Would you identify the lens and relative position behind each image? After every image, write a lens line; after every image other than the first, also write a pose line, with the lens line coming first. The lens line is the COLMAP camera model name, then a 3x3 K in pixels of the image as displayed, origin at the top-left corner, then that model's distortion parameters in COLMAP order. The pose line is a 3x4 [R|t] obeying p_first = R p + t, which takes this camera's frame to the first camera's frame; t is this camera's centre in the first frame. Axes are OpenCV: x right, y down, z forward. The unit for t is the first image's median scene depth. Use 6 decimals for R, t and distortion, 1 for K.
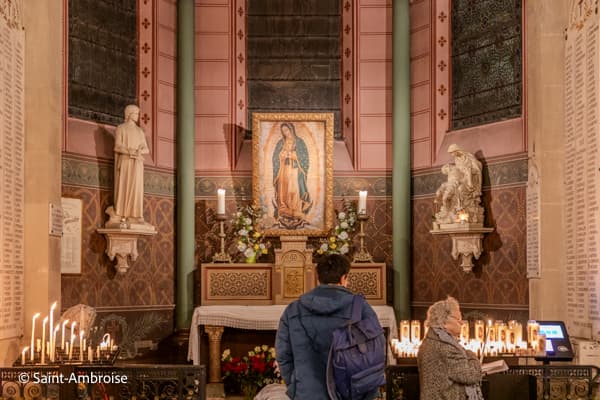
lens RADIAL K [[883.0, 0, 301.8], [0, 883.0, 254.7], [0, 0, 1]] dist [-0.010233, 0.157100]
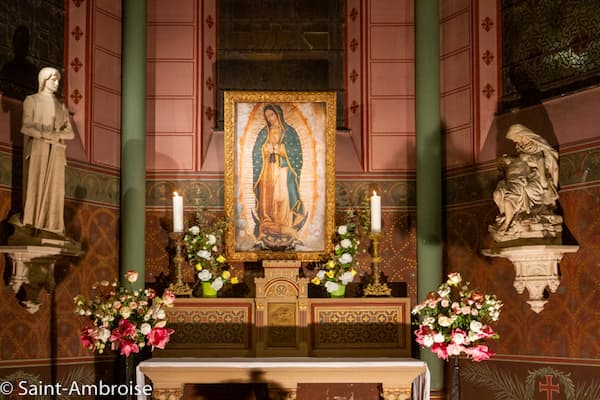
lens RADIAL K [[839.7, 0, 269.1], [0, 839.7, 258.0], [0, 0, 1]] dist [0.013430, 0.033251]
pose [[0.999932, 0.000554, -0.011633, -0.011458], [-0.001040, 0.999125, -0.041808, 0.005735], [0.011599, 0.041817, 0.999058, 0.314043]]
